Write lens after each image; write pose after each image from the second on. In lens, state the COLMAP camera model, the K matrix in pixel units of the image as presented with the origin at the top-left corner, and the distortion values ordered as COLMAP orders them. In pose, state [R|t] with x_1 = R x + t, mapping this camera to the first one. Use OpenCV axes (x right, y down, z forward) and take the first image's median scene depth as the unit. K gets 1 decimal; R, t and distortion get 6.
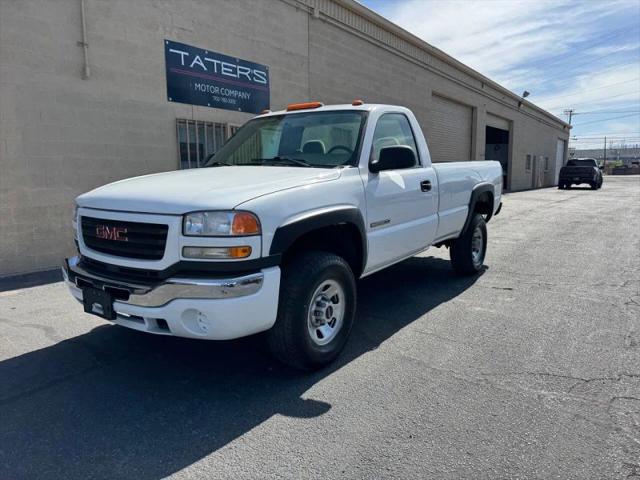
lens RADIAL K [[454.4, 0, 320.8], [0, 454.4, 232.1], [0, 0, 1]] dist [0.061454, -0.075526]
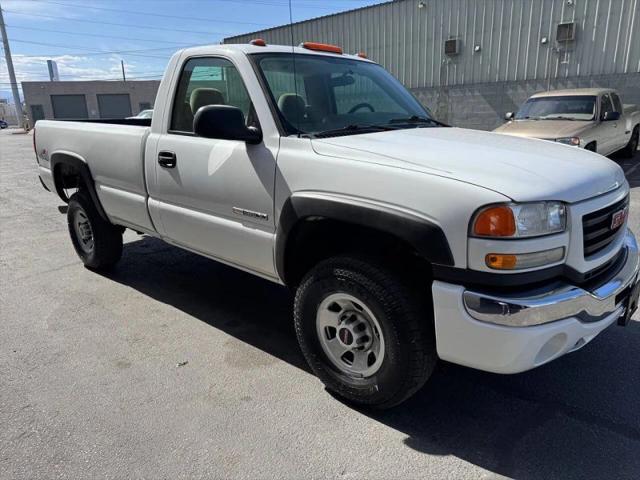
lens RADIAL K [[456.0, 0, 320.0], [0, 456.0, 240.0], [0, 0, 1]] dist [0.062567, -0.075253]
pose [[0.140058, -0.256043, 0.956465, -0.600273], [0.149443, 0.960387, 0.235209, -0.103382], [-0.978801, 0.109994, 0.172773, 0.632285]]
